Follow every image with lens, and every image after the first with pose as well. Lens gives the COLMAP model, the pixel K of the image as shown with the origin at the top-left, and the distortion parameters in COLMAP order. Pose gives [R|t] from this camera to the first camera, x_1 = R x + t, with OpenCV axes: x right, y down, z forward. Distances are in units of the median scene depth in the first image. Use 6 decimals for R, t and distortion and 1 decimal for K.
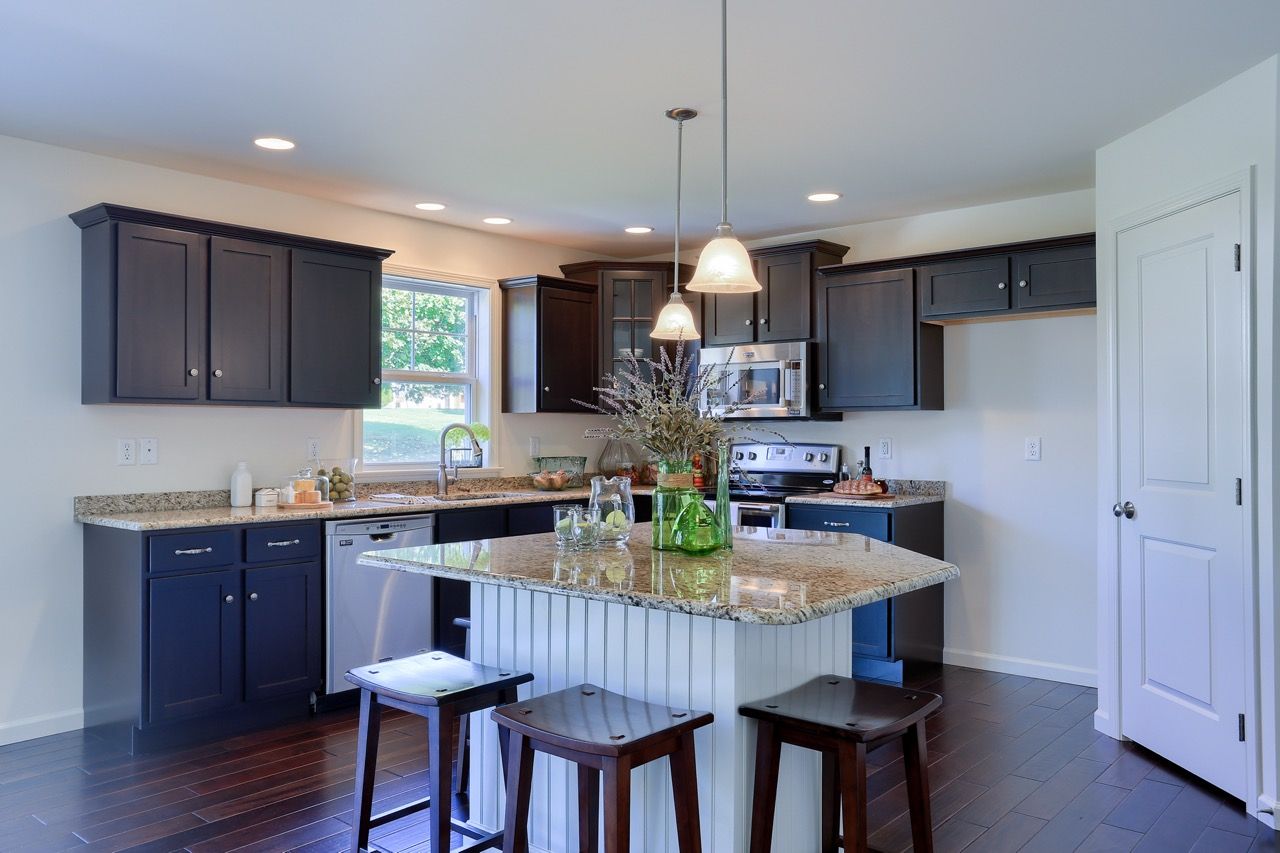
lens RADIAL K [[960.6, 0, 633.0], [0, 960.6, 429.0], [0, 0, 1]] dist [-0.038239, 0.077826]
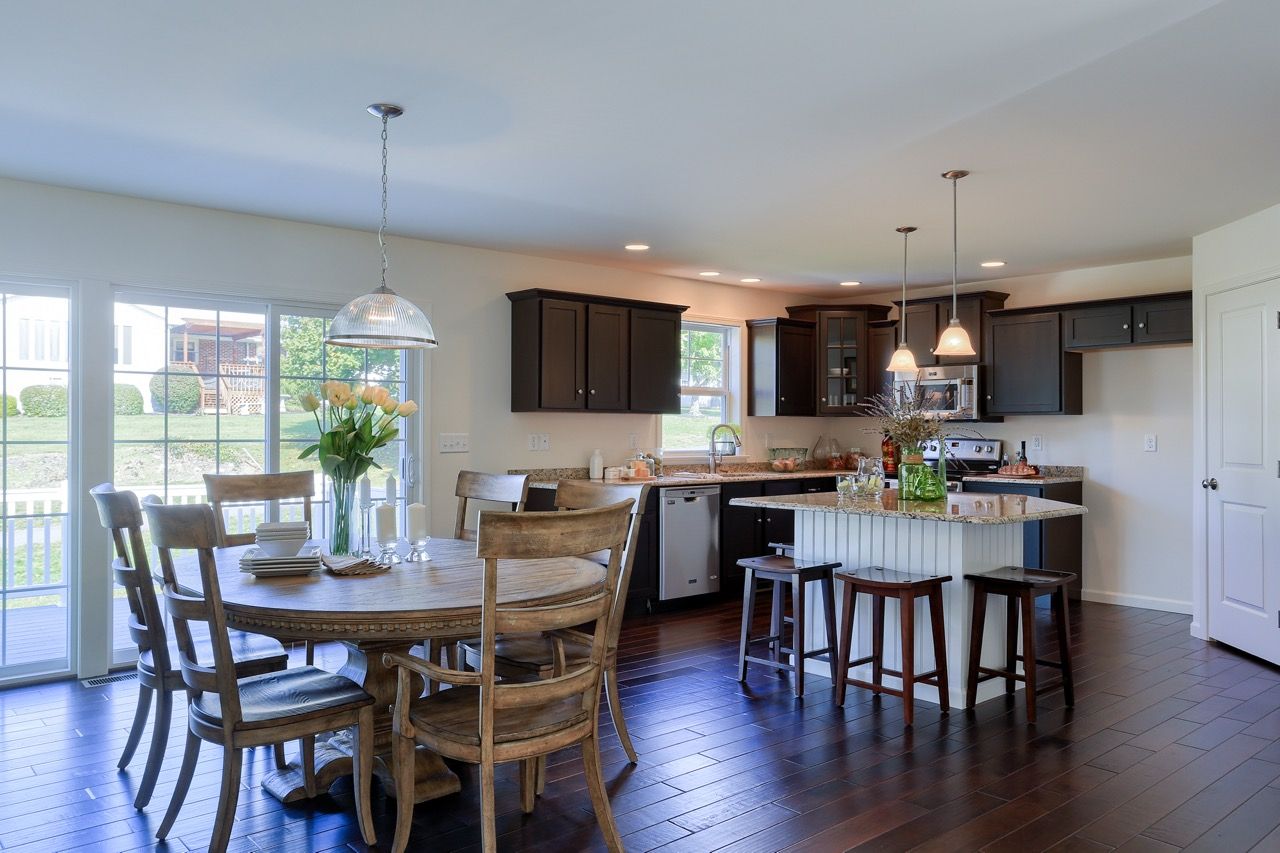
lens RADIAL K [[960.6, 0, 633.0], [0, 960.6, 429.0], [0, 0, 1]] dist [-0.038239, 0.077826]
pose [[0.991234, 0.002080, -0.132103, -0.138733], [-0.001743, 0.999995, 0.002668, -0.001886], [0.132108, -0.002414, 0.991232, -0.463983]]
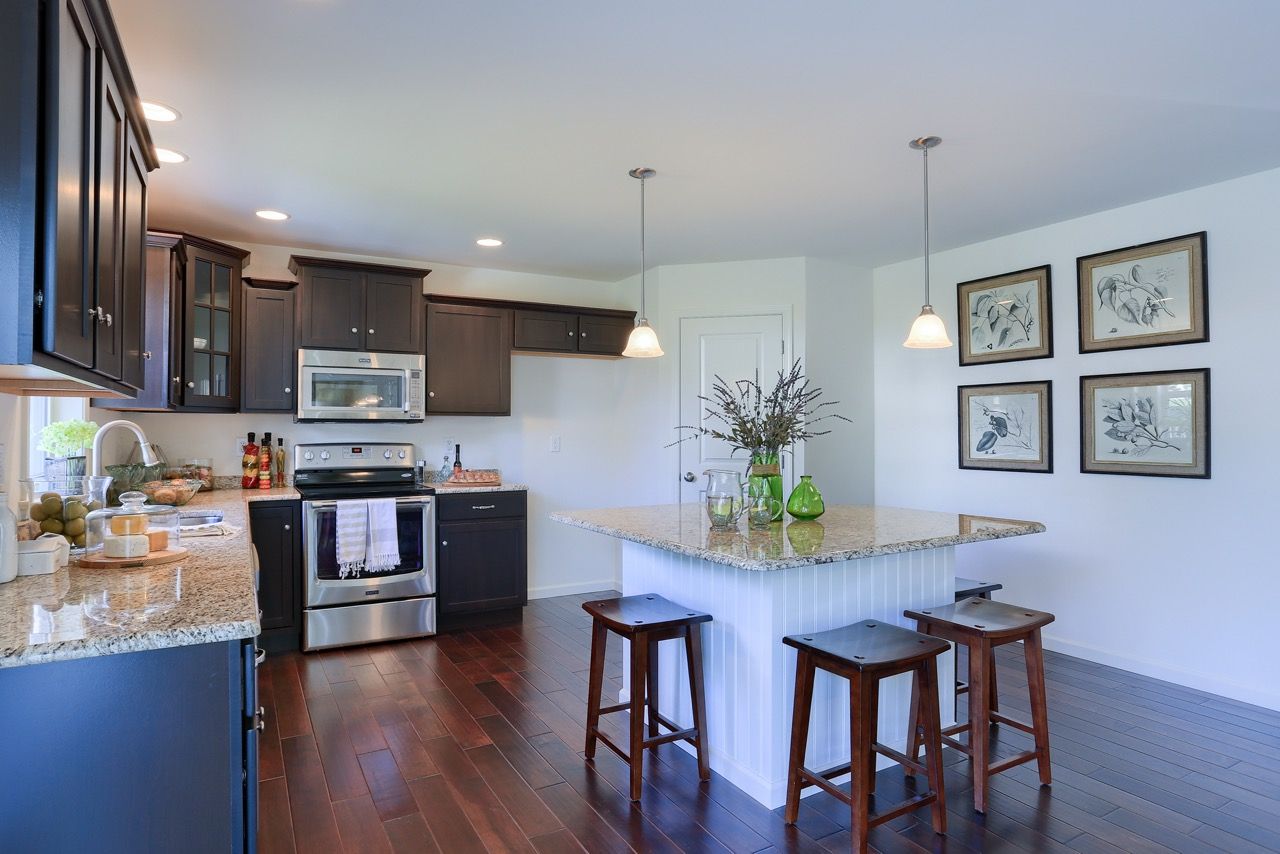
lens RADIAL K [[693.9, 0, 592.0], [0, 693.9, 426.1], [0, 0, 1]] dist [-0.083965, 0.047623]
pose [[0.366613, 0.008509, 0.930335, -0.569268], [-0.004383, 0.999963, -0.007418, 0.000444], [-0.930363, -0.001358, 0.366637, 0.550248]]
